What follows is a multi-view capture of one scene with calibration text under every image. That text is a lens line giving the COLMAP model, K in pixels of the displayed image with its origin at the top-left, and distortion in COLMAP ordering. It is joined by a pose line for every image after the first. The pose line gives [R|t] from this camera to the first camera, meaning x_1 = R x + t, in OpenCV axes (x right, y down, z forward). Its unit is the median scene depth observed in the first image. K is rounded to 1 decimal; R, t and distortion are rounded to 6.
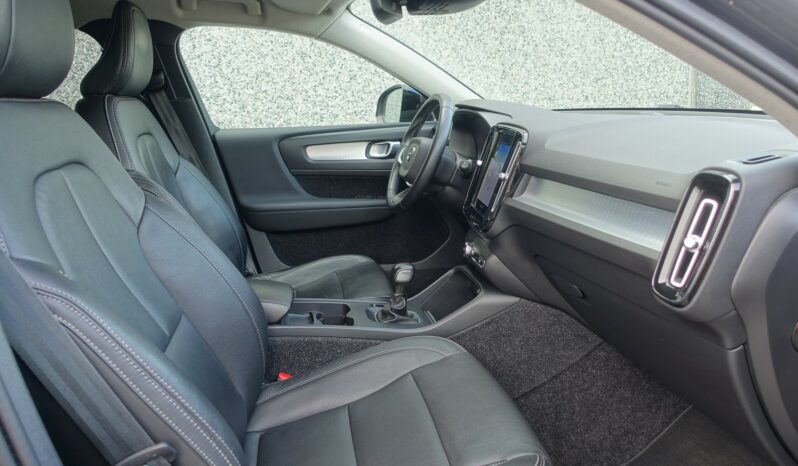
lens RADIAL K [[544.8, 0, 399.0], [0, 544.8, 233.0], [0, 0, 1]] dist [-0.002264, -0.001926]
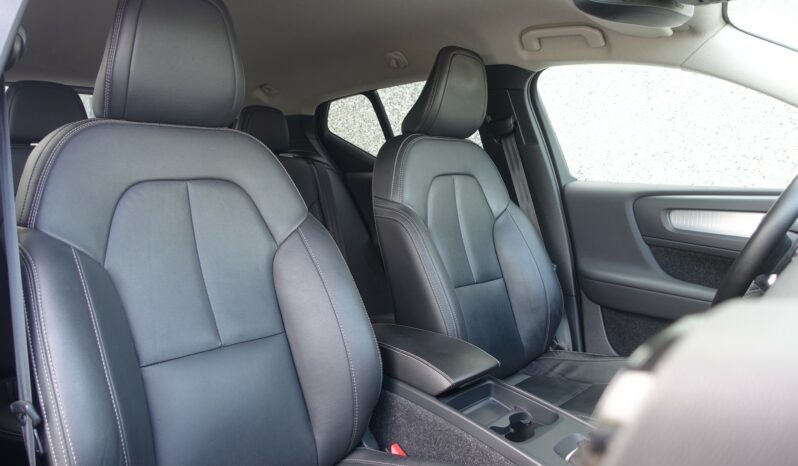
lens RADIAL K [[544.8, 0, 399.0], [0, 544.8, 233.0], [0, 0, 1]] dist [-0.002264, -0.001926]
pose [[0.547289, 0.140826, -0.825011, 0.258066], [-0.240239, 0.970693, 0.006325, -0.041003], [0.801723, 0.194738, 0.565082, 0.271767]]
